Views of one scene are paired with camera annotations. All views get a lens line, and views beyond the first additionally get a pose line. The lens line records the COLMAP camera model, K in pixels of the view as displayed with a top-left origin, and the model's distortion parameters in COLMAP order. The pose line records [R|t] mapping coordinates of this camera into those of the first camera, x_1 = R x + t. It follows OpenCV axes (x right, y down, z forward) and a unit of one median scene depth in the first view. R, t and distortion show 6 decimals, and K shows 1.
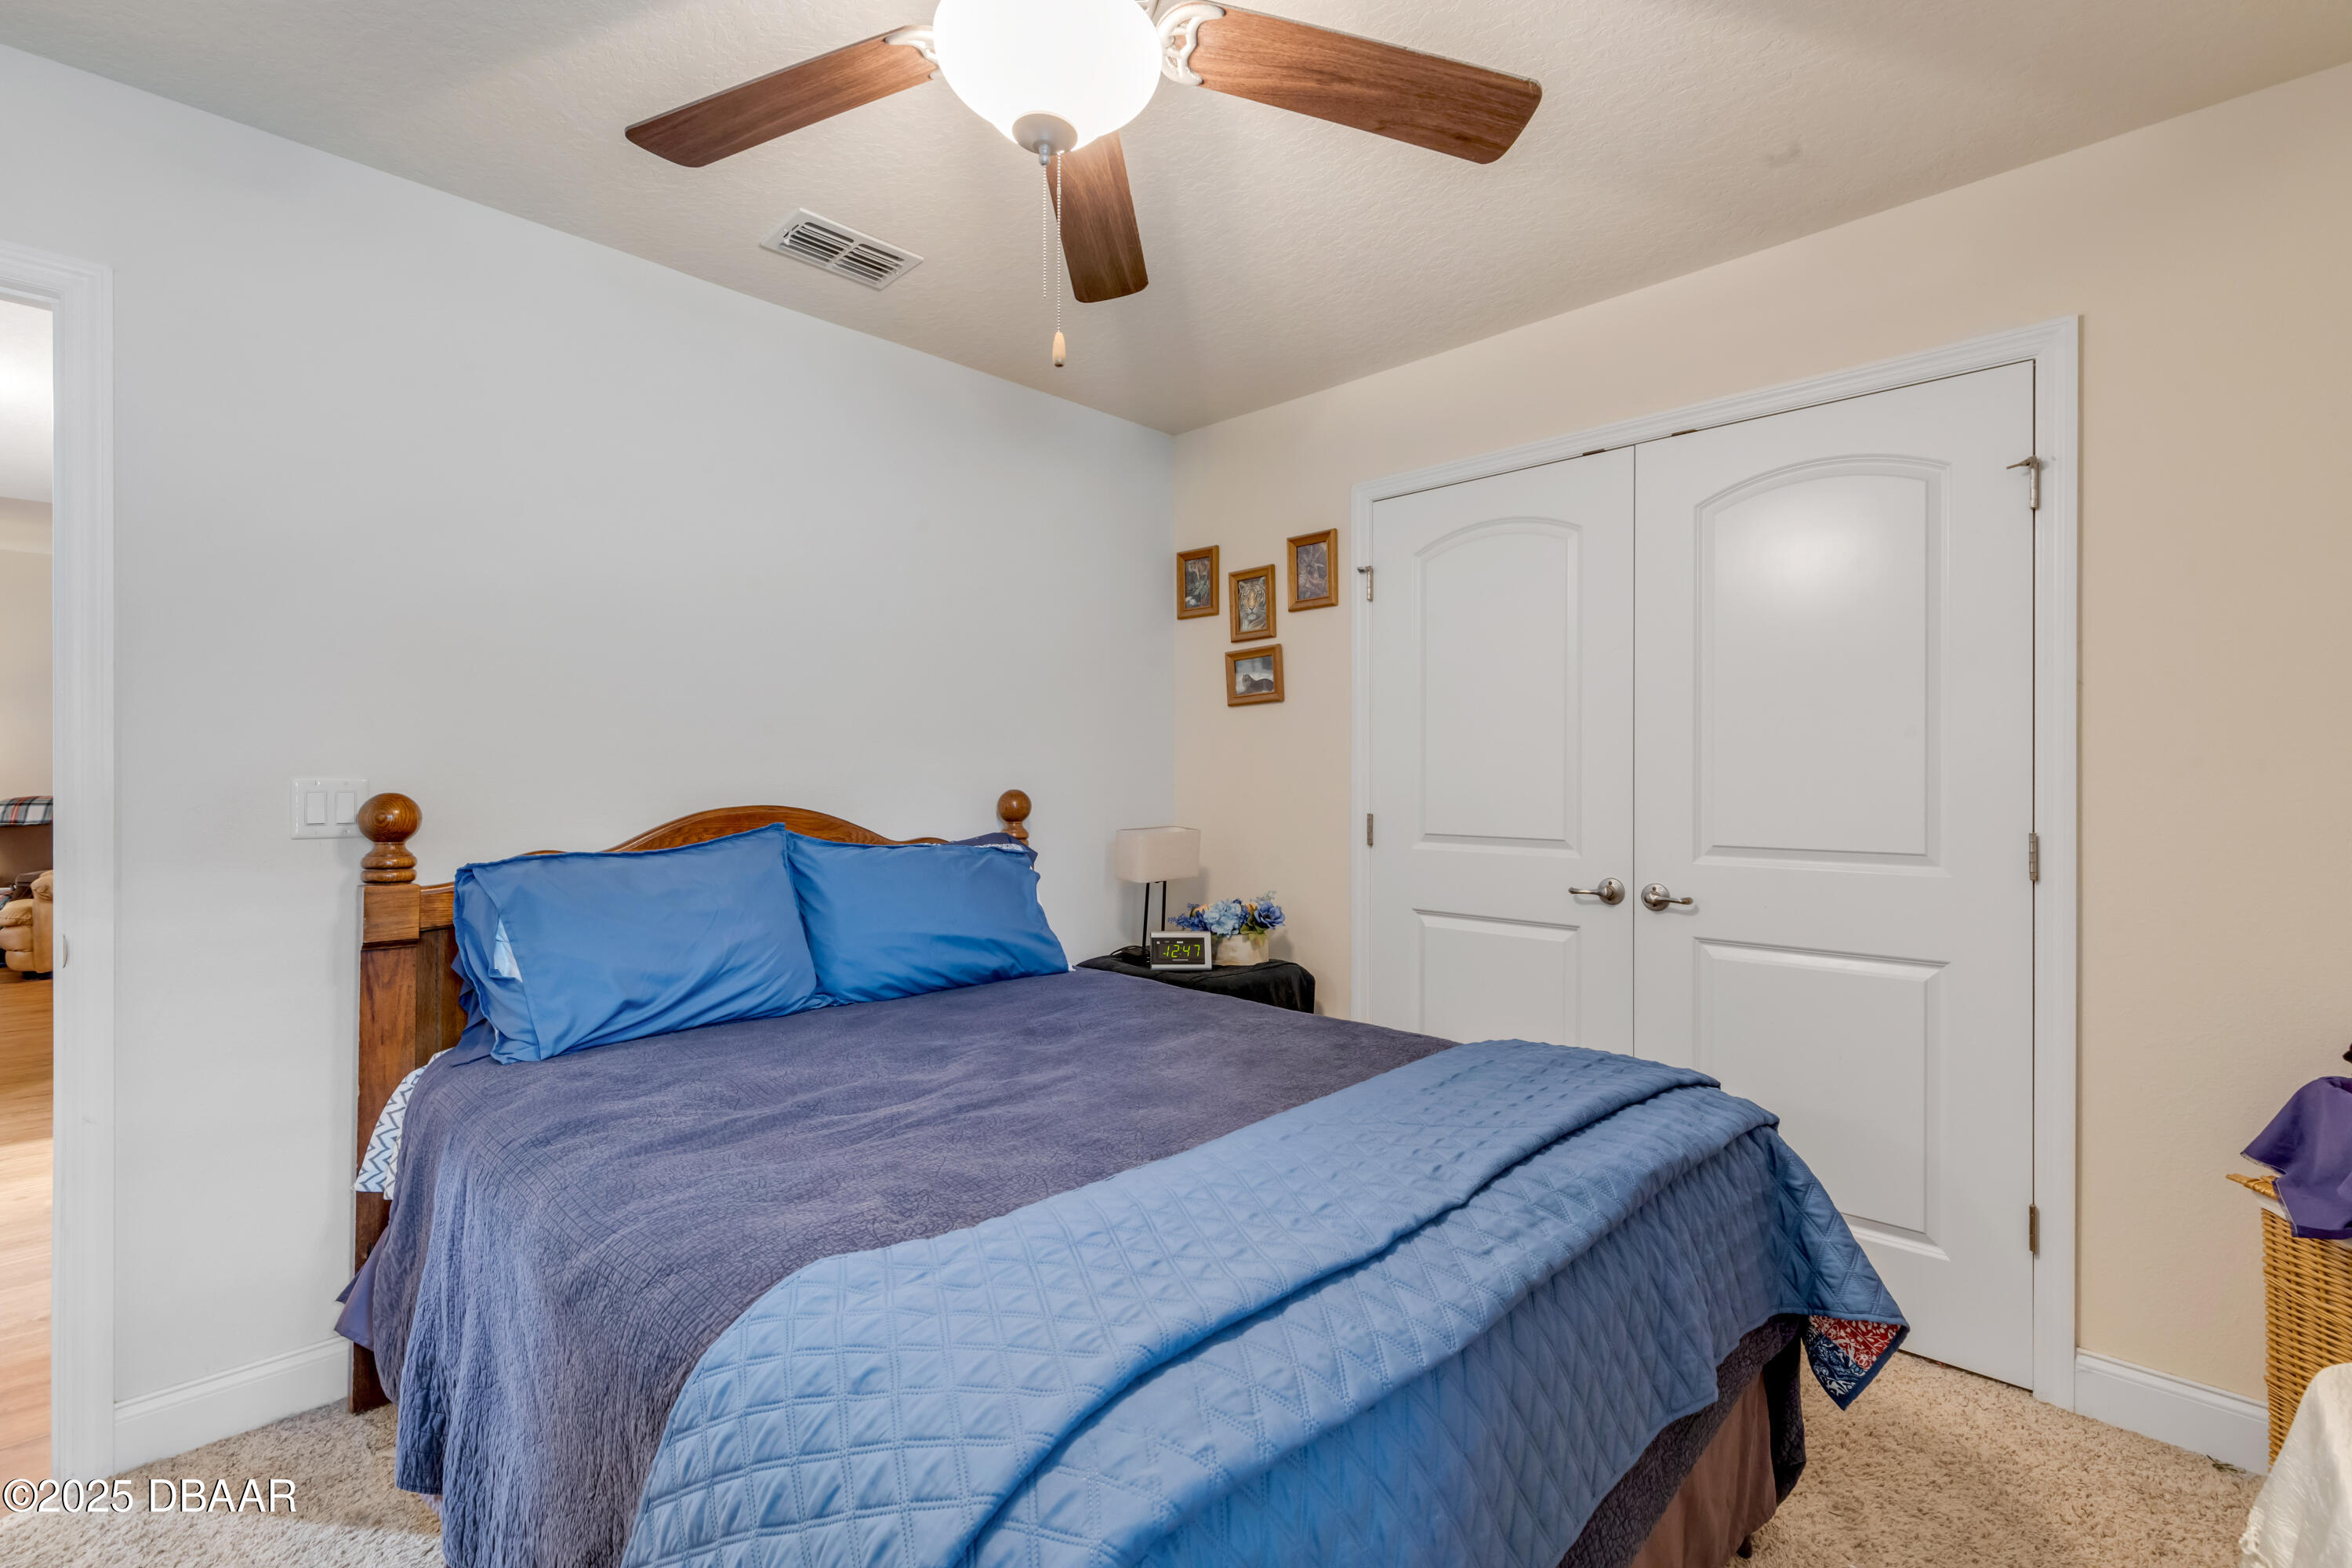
lens RADIAL K [[1072.5, 0, 1181.9], [0, 1072.5, 787.3], [0, 0, 1]] dist [0.003413, -0.000729]
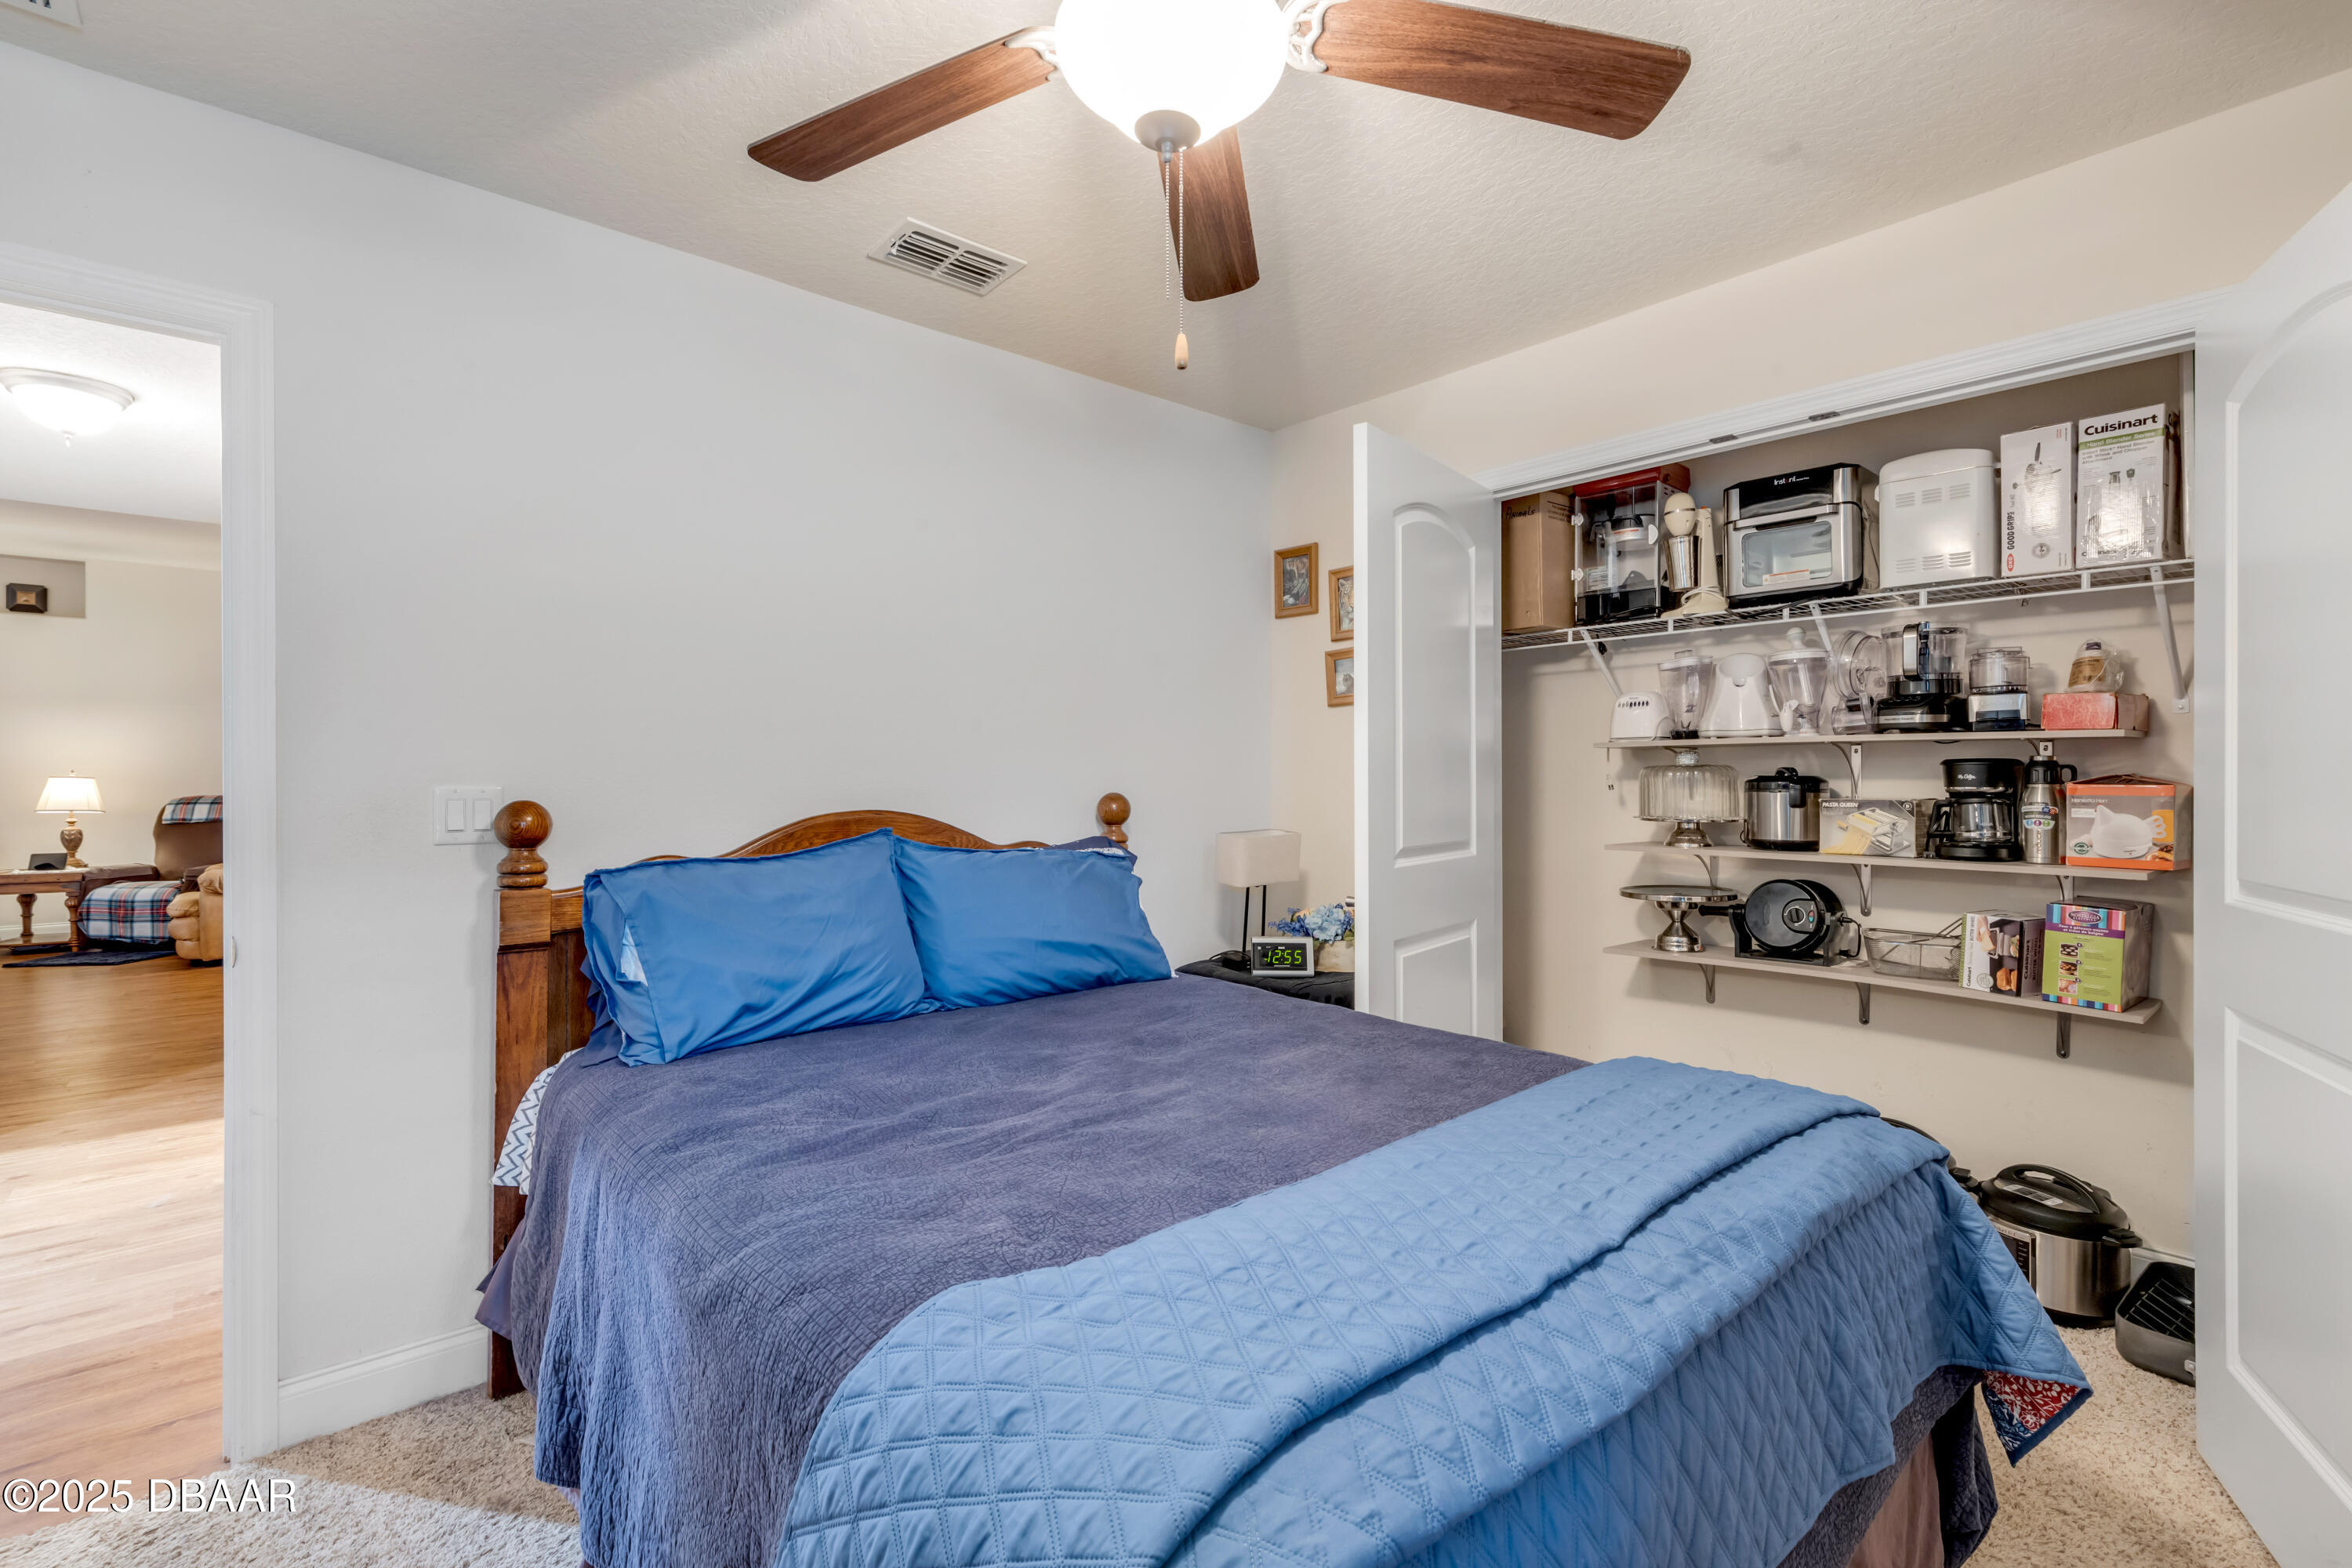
lens RADIAL K [[1072.5, 0, 1179.3], [0, 1072.5, 783.9], [0, 0, 1]] dist [0.003413, -0.000729]
pose [[0.996971, -0.002379, -0.077737, -0.032826], [0.002517, 0.999995, 0.001673, -0.013438], [0.077732, -0.001864, 0.996973, 0.021934]]
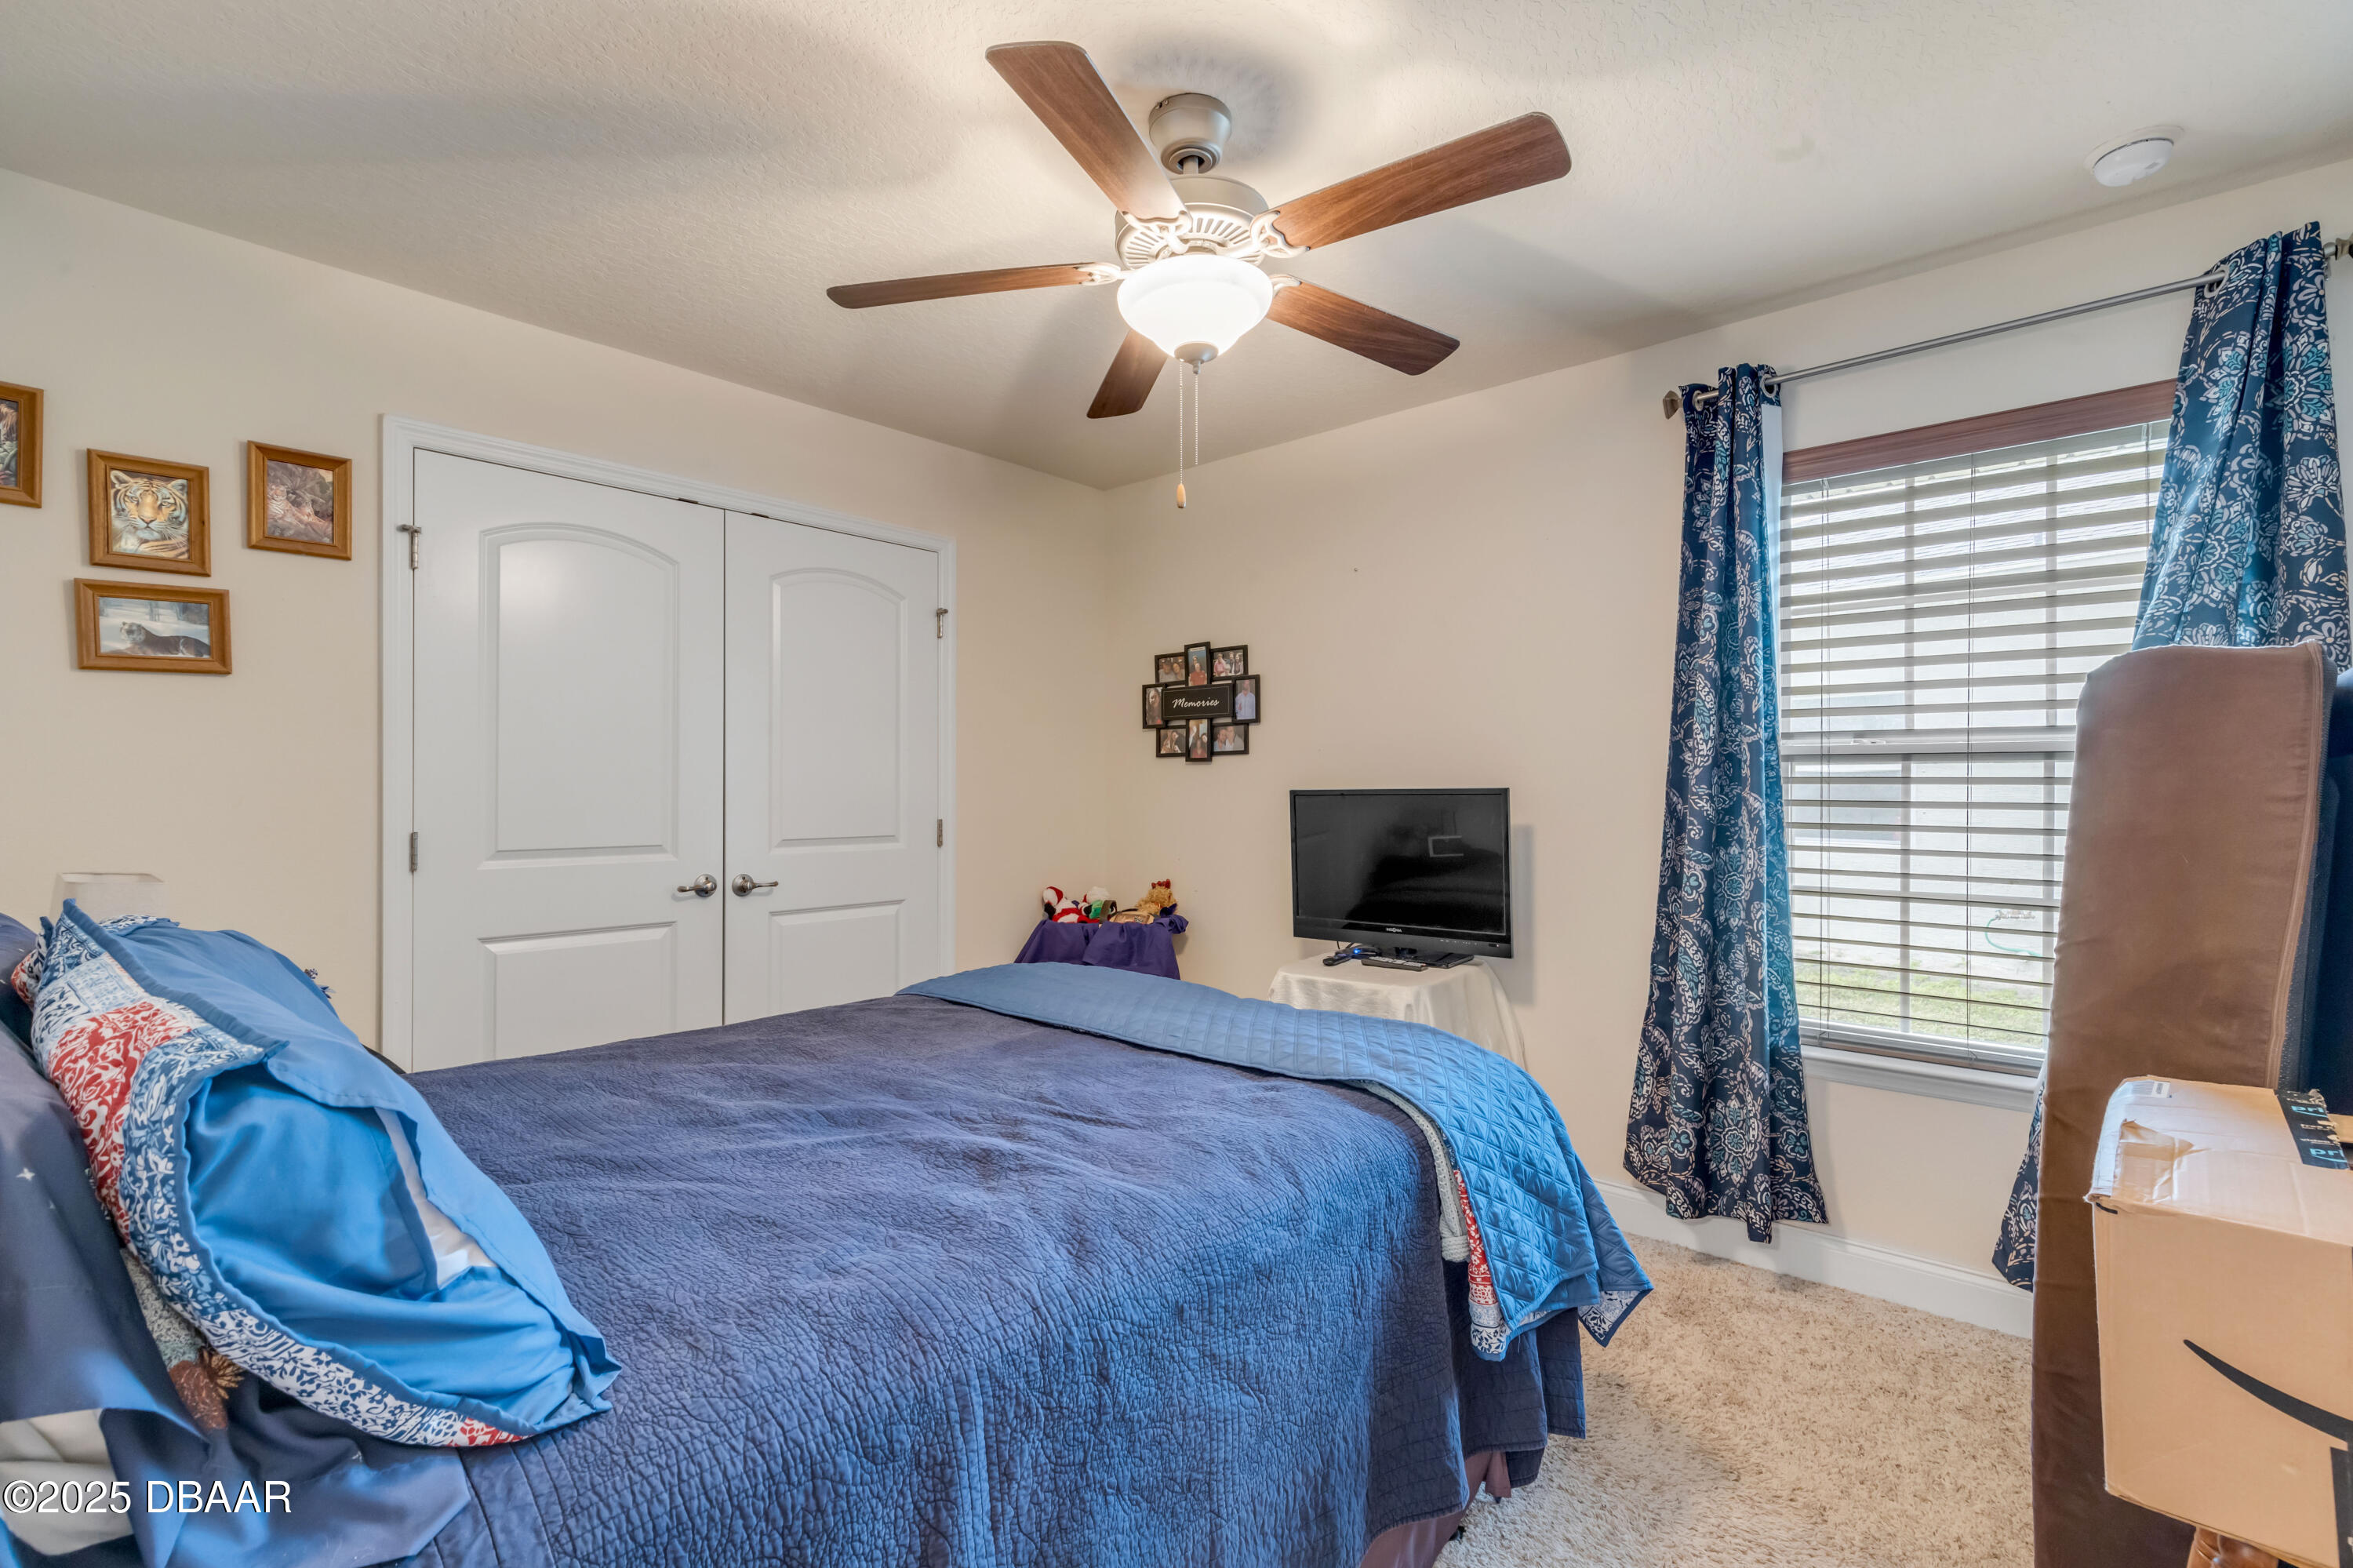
lens RADIAL K [[1073.0, 0, 1173.5], [0, 1073.0, 768.1], [0, 0, 1]] dist [0.003413, -0.000729]
pose [[-0.057924, 0.013241, 0.998233, -1.202698], [0.001540, 0.999912, -0.013174, -0.021536], [-0.998320, 0.000774, -0.057939, 0.857684]]
